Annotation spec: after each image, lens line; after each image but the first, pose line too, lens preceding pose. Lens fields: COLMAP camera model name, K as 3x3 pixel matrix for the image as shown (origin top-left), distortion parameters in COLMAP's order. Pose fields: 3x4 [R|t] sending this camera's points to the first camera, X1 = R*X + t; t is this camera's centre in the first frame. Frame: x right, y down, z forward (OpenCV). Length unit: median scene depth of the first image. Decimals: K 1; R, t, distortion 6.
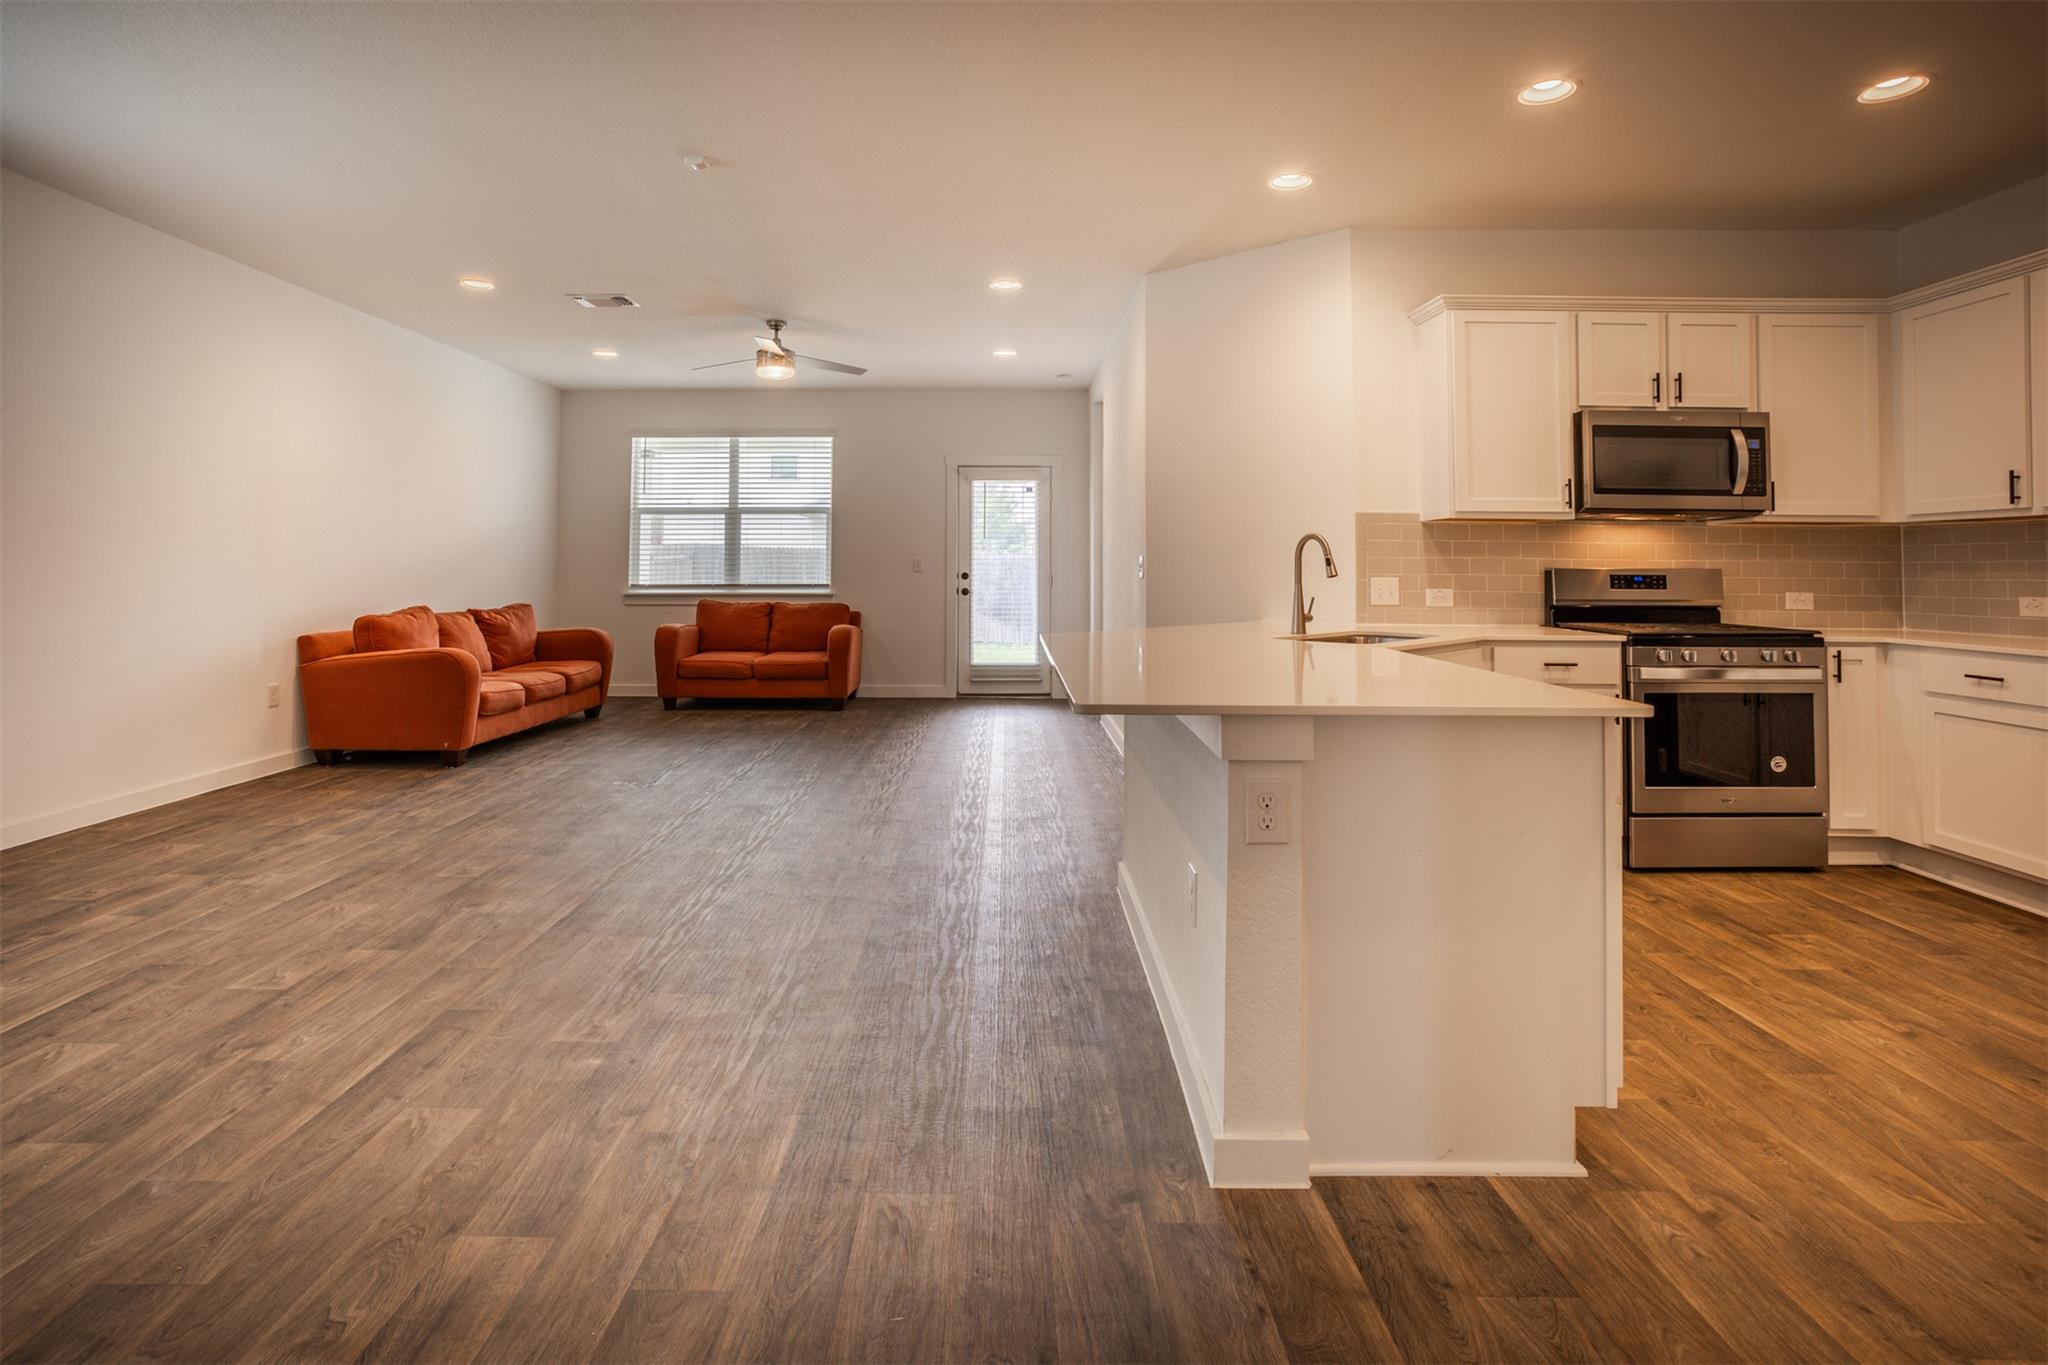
lens RADIAL K [[1005.7, 0, 1022.3], [0, 1005.7, 529.3], [0, 0, 1]] dist [-0.024509, 0.019655]
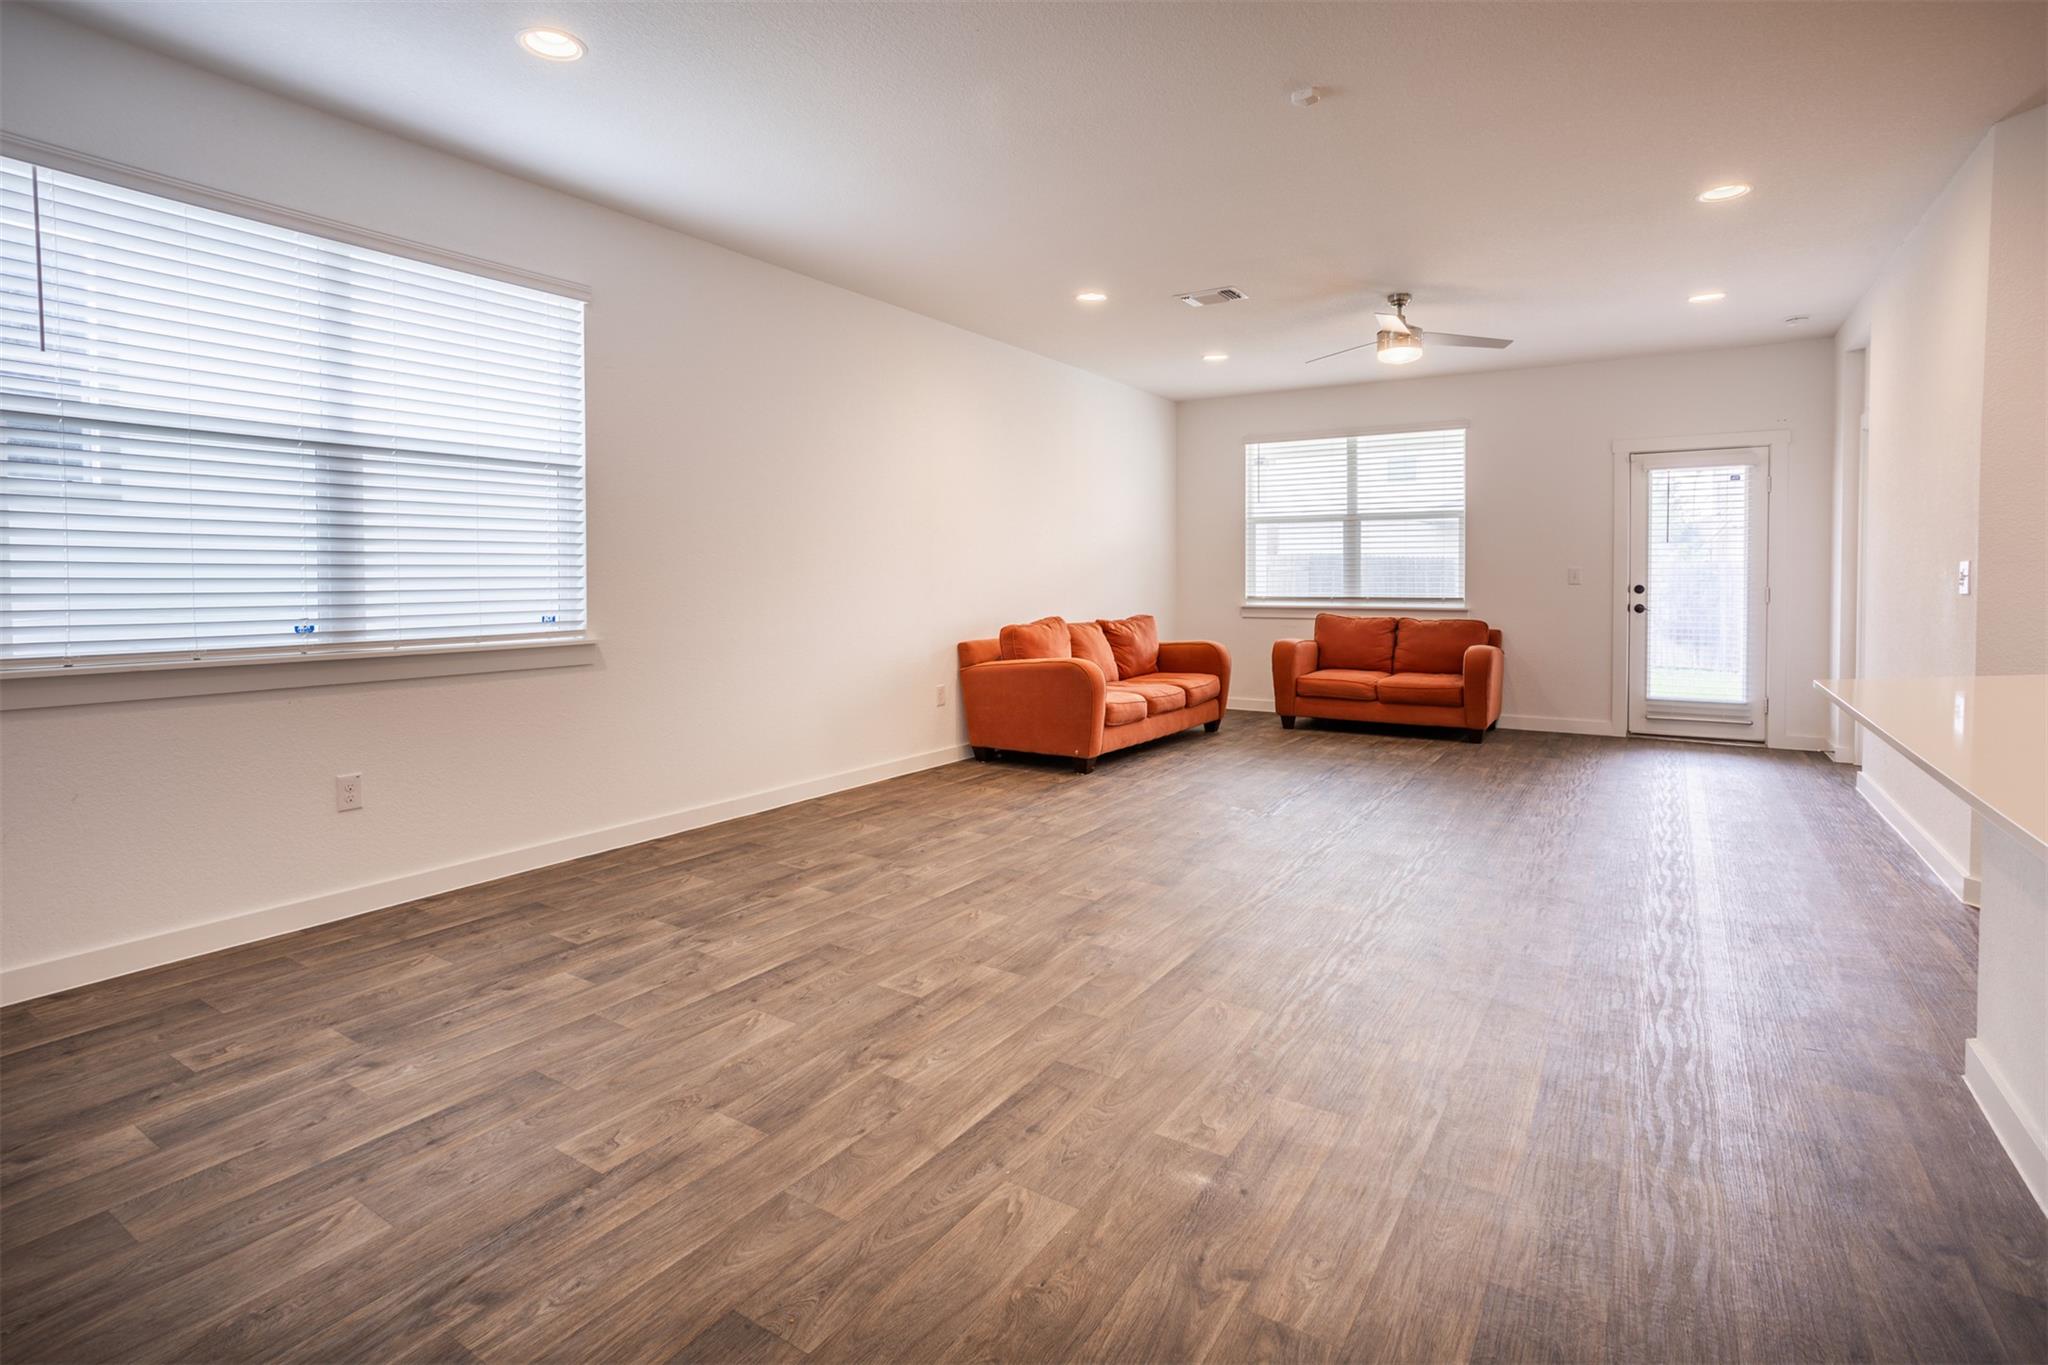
lens RADIAL K [[1009.4, 0, 1038.4], [0, 1009.4, 576.6], [0, 0, 1]] dist [-0.027333, 0.000707]
pose [[0.836687, -0.002946, -0.547674, -0.046819], [0.023279, 0.999273, 0.030188, 0.002384], [0.547187, -0.038007, 0.836147, 0.138061]]
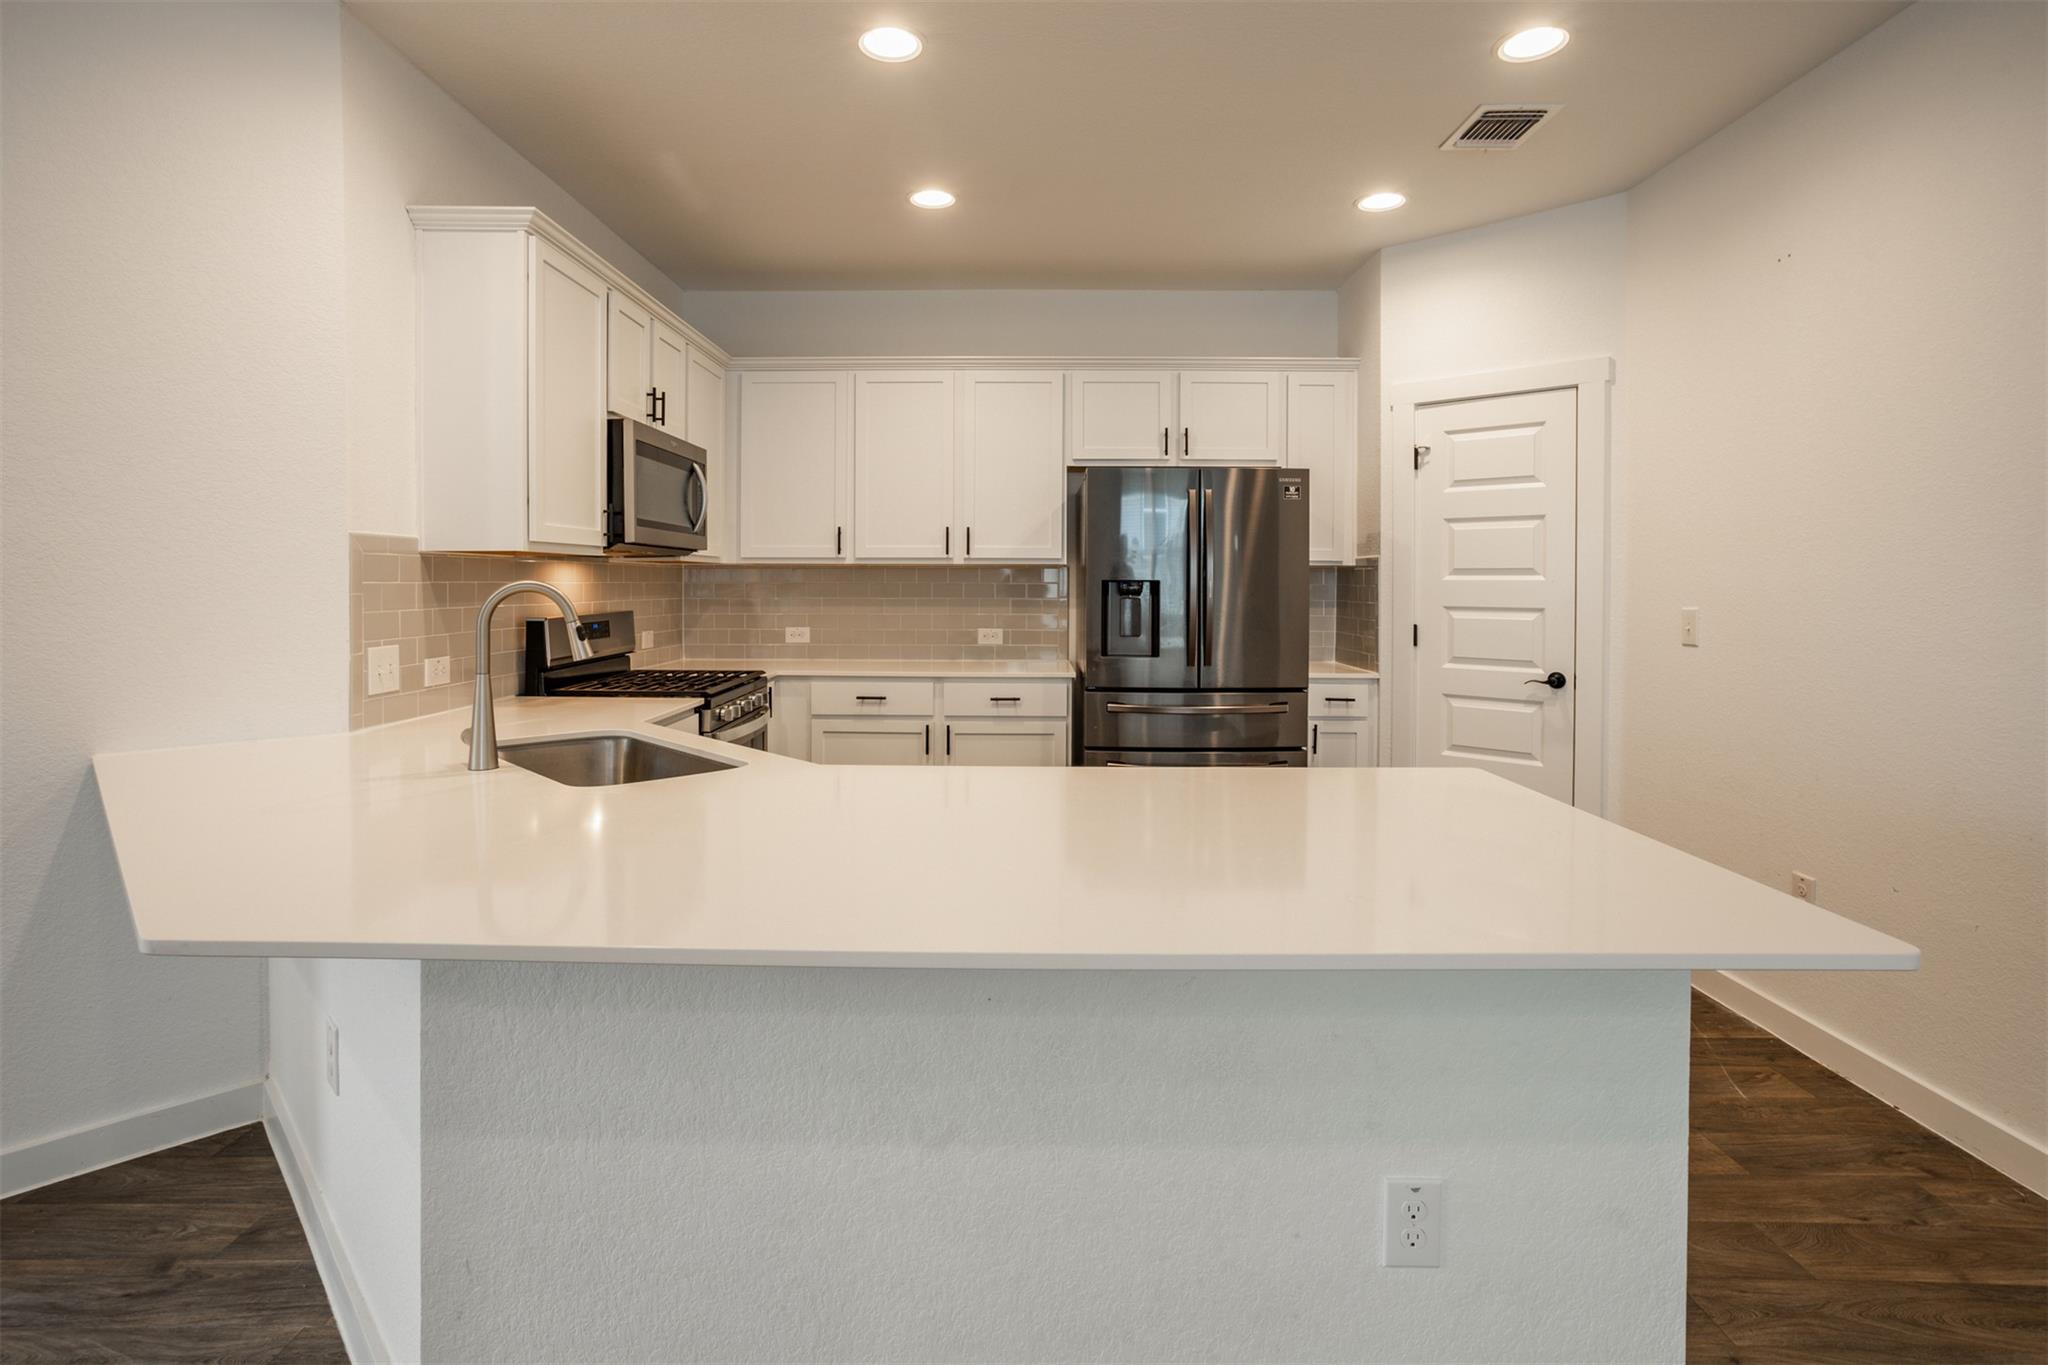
lens RADIAL K [[1016.0, 0, 1029.3], [0, 1016.0, 593.8], [0, 0, 1]] dist [-0.025239, 0.000086]
pose [[0.026274, -0.019290, 0.999469, -0.227799], [-0.039108, 0.999029, 0.020309, -0.009437], [-0.998890, -0.039621, 0.025494, 0.649194]]
